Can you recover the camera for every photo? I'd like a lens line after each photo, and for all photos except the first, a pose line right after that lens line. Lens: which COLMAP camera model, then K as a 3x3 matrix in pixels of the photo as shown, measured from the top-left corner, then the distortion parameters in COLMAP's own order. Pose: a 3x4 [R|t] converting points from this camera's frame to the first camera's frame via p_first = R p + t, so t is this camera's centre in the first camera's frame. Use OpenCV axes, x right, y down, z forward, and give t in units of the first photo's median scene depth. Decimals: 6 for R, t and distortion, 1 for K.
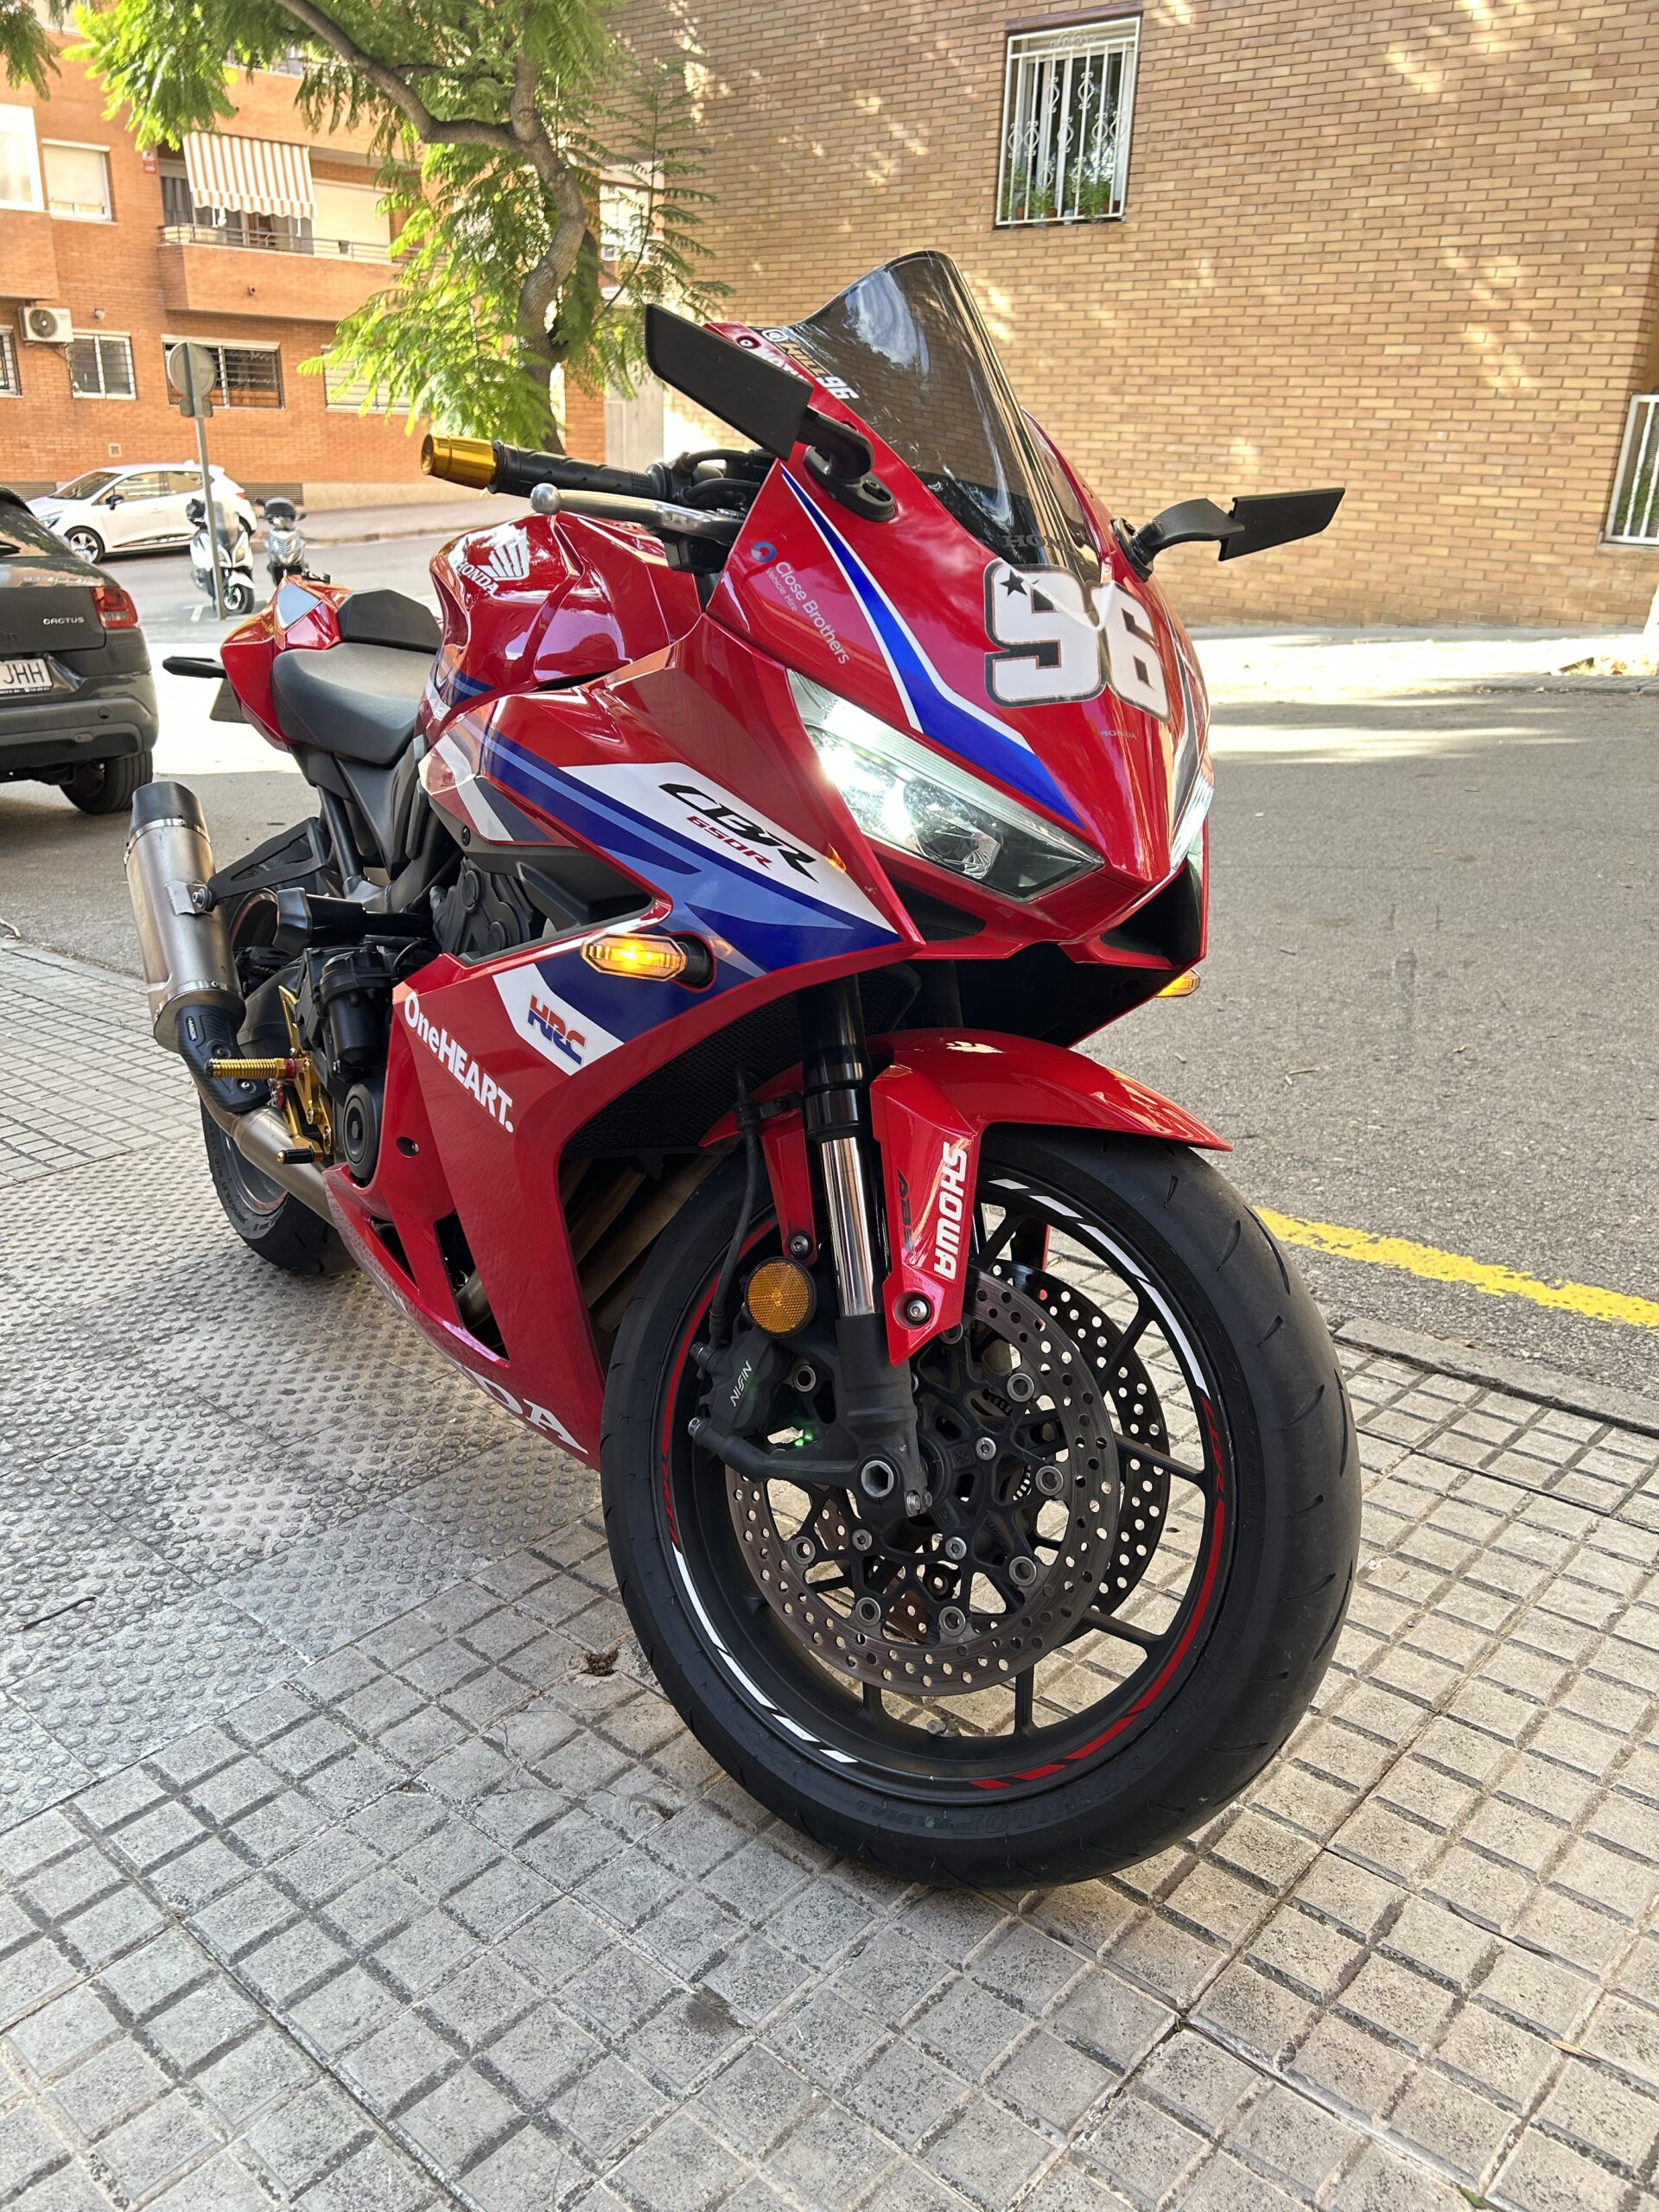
lens RADIAL K [[1644.3, 0, 831.8], [0, 1644.3, 1092.9], [0, 0, 1]] dist [0.047720, -0.059666]
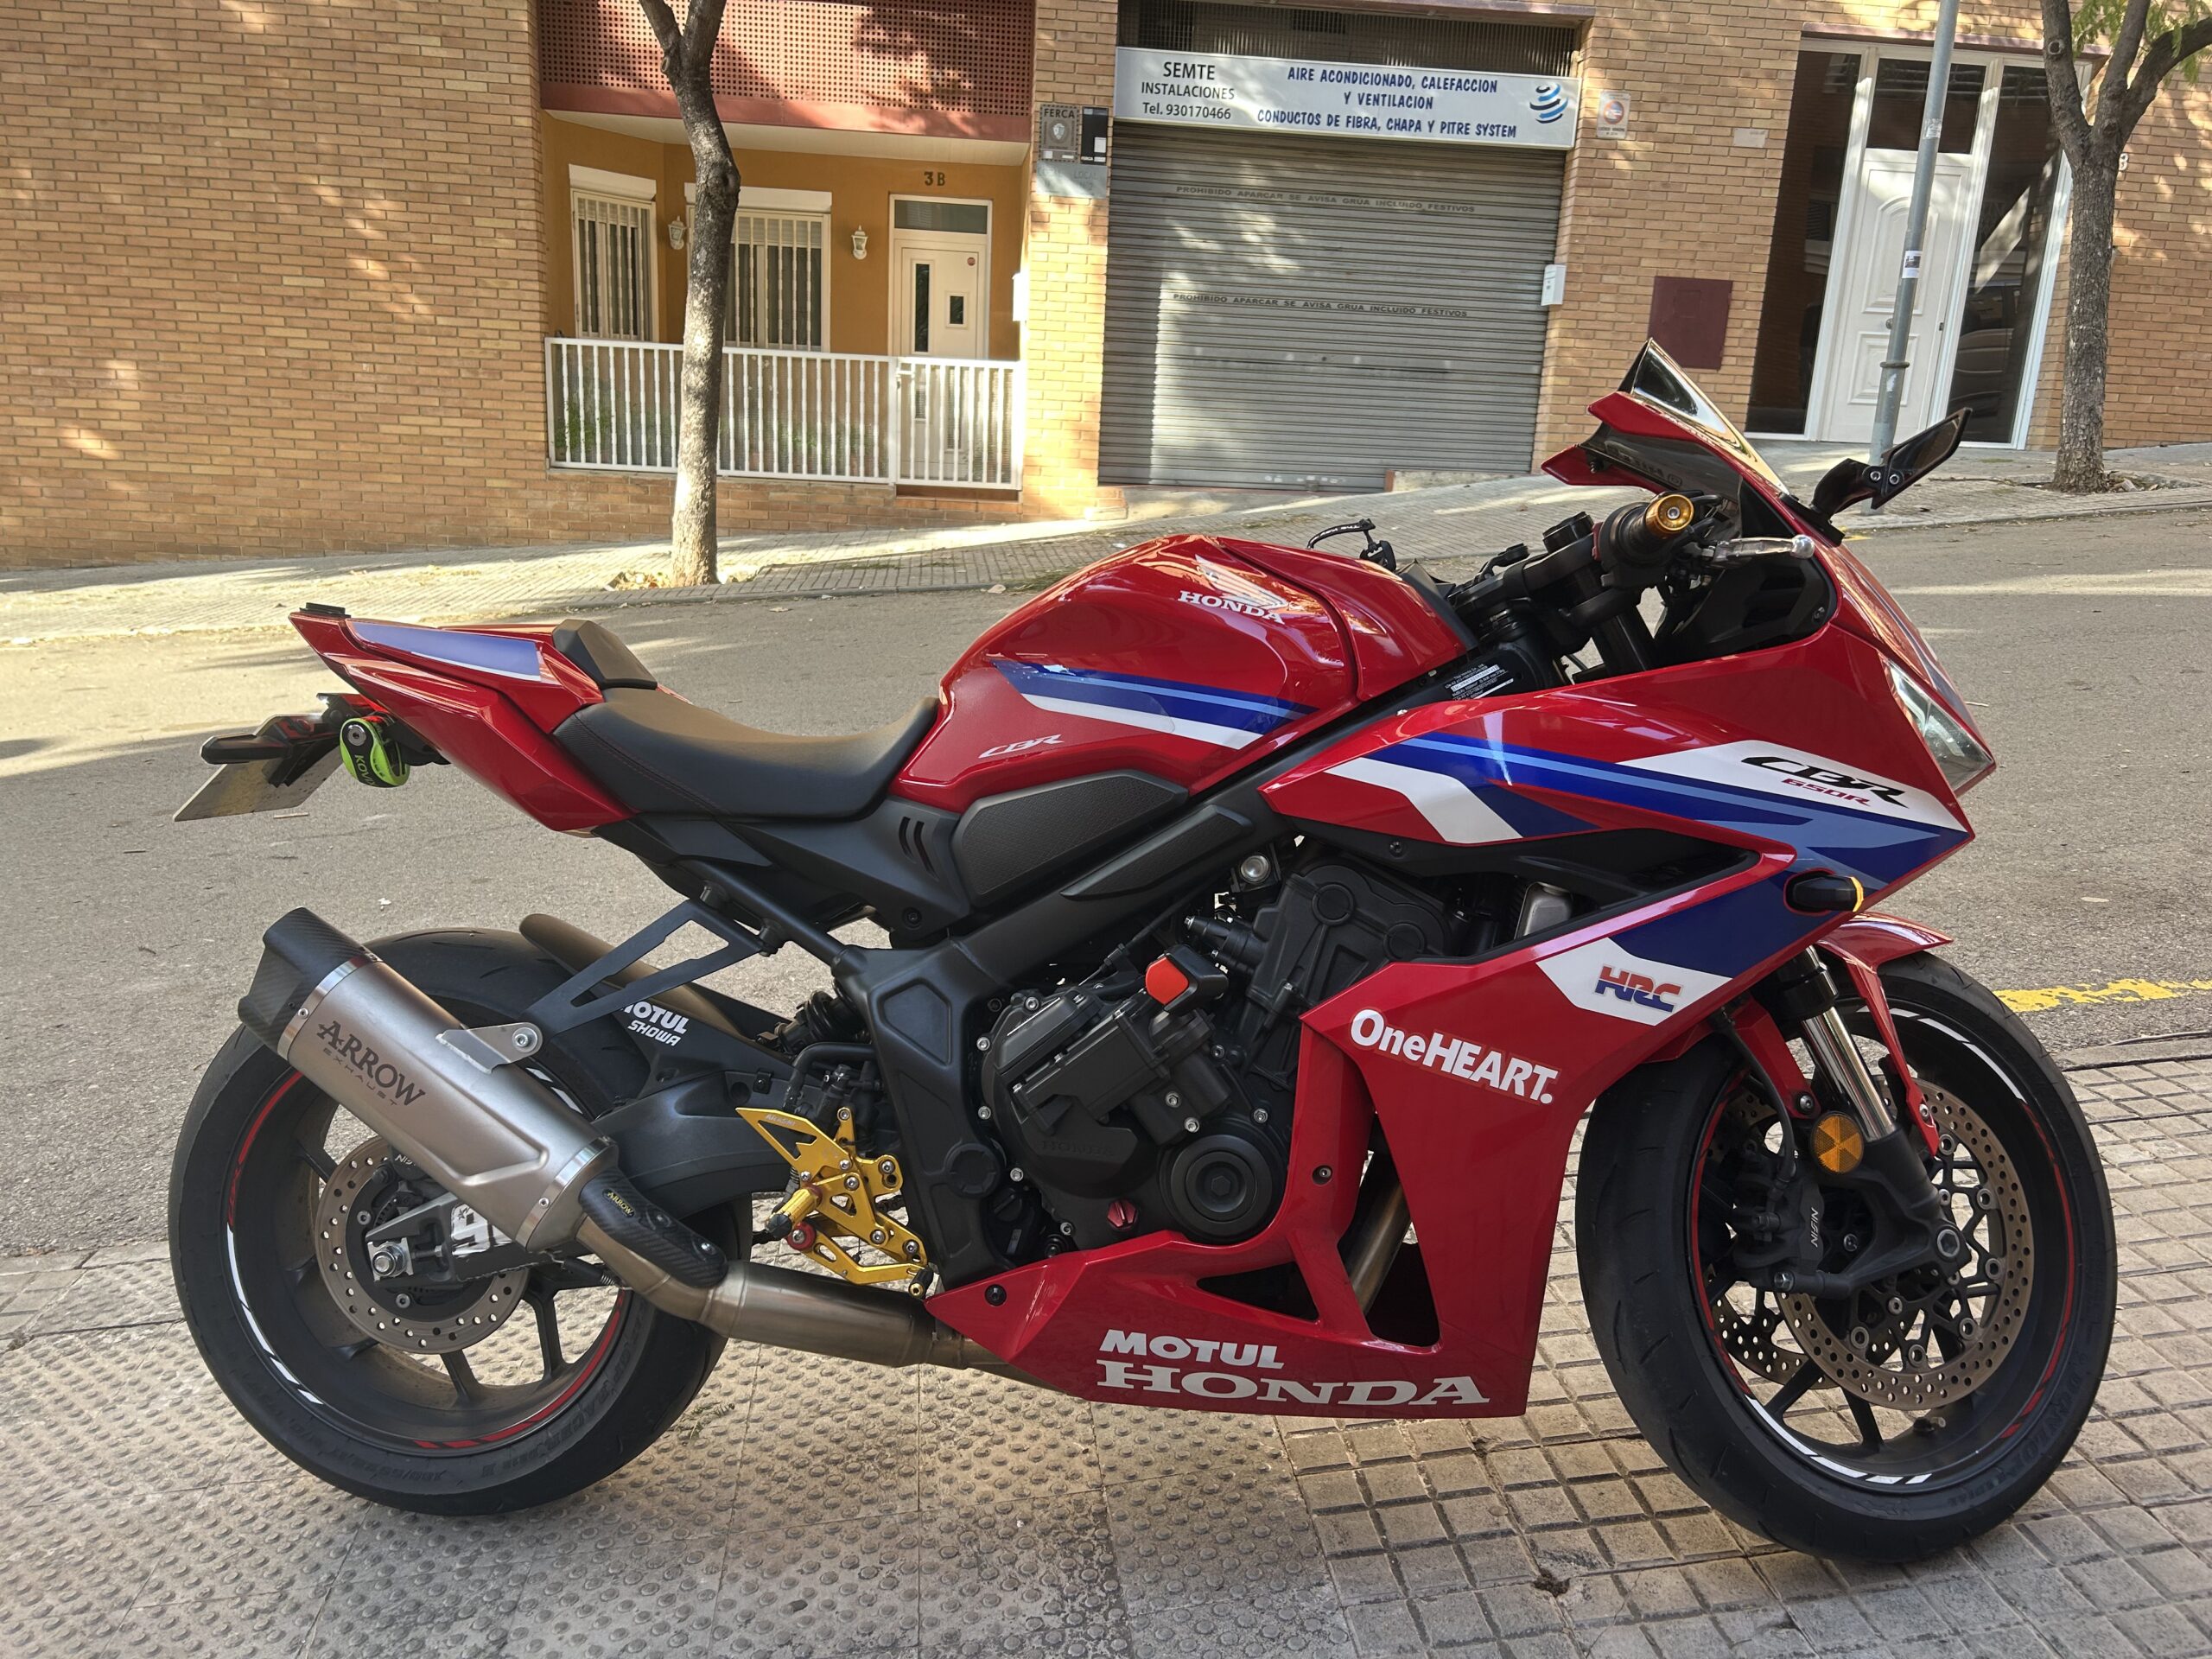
lens RADIAL K [[1633.1, 0, 1102.0], [0, 1633.1, 839.5], [0, 0, 1]] dist [0.044550, -0.055274]
pose [[0.660051, -0.187419, 0.727466, -0.129245], [0.253272, 0.967201, 0.019382, -0.026999], [-0.707238, 0.171454, 0.685870, 0.050998]]
